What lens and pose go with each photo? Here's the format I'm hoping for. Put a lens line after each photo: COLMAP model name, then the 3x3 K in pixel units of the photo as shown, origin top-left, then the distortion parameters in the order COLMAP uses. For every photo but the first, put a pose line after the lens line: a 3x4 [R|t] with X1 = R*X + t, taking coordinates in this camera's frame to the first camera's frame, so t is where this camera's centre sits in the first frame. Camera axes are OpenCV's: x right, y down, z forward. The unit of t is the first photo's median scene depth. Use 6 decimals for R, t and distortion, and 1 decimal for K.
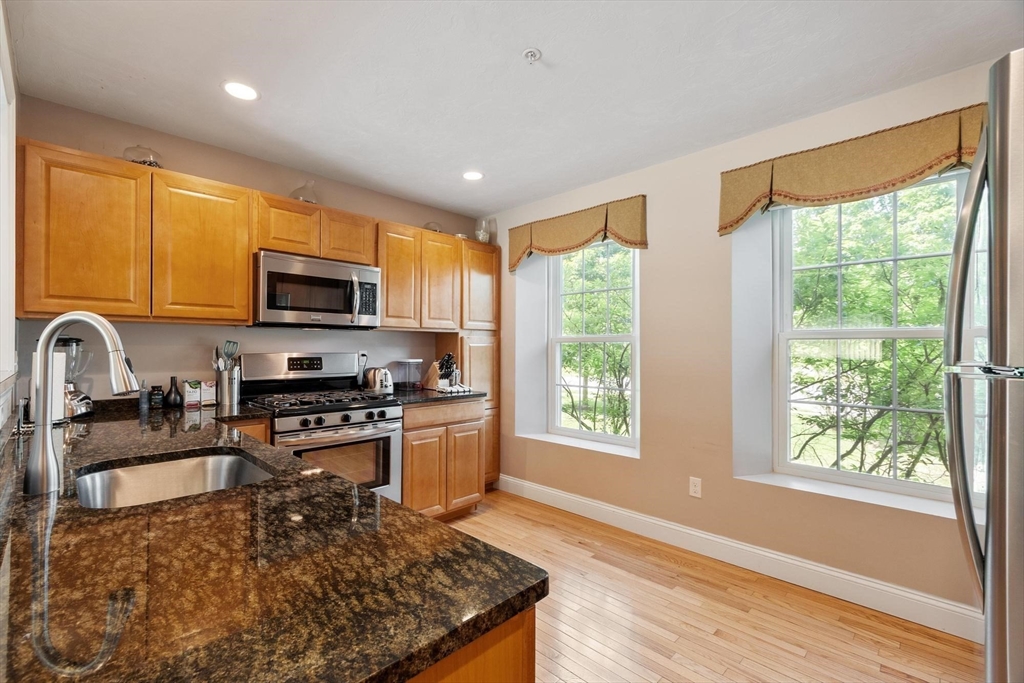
lens RADIAL K [[451.0, 0, 491.6], [0, 451.0, 342.6], [0, 0, 1]] dist [0.001416, 0.000177]
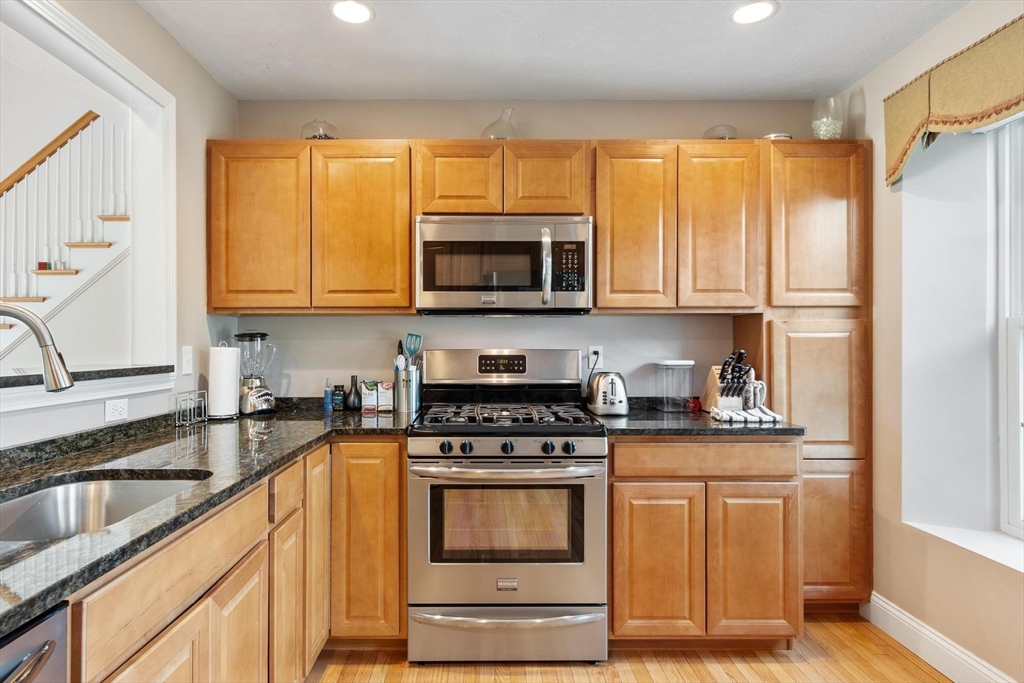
lens RADIAL K [[571.1, 0, 491.8], [0, 571.1, 339.3], [0, 0, 1]] dist [0.003891, -0.000922]
pose [[0.715137, -0.006838, -0.698951, 0.221213], [0.011443, 0.999933, 0.001925, 0.005305], [0.698891, -0.009375, 0.715167, 0.336088]]
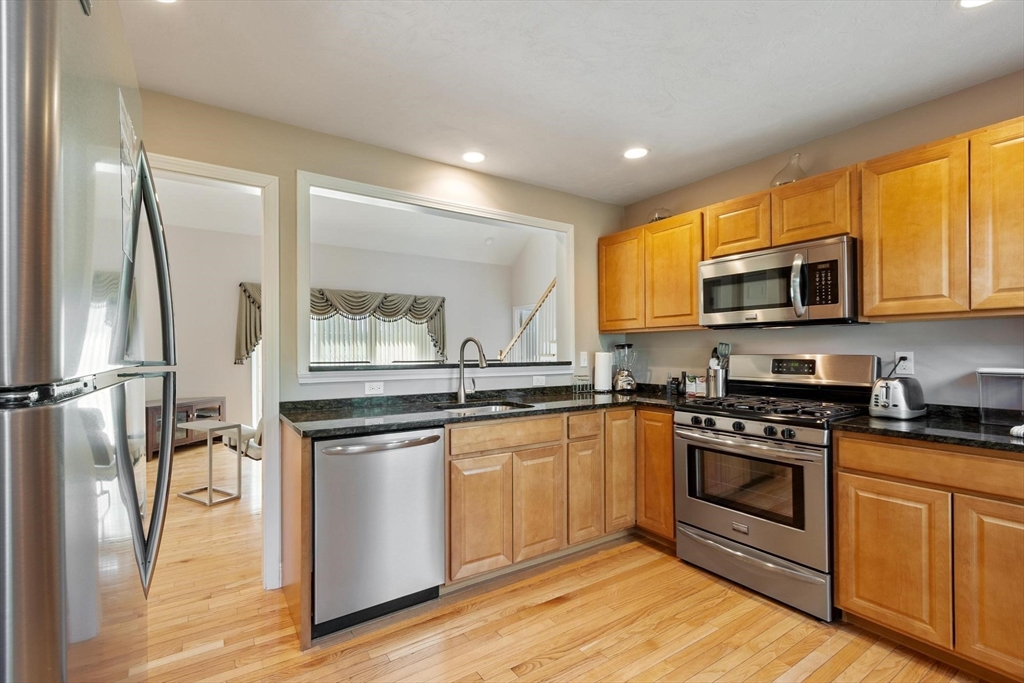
lens RADIAL K [[456.4, 0, 484.3], [0, 456.4, 347.3], [0, 0, 1]] dist [0.000493, 0.000021]
pose [[-0.223108, -0.008361, -0.974758, 0.600005], [0.016489, 0.999788, -0.012350, 0.010309], [0.974654, -0.018828, -0.222923, 0.623688]]
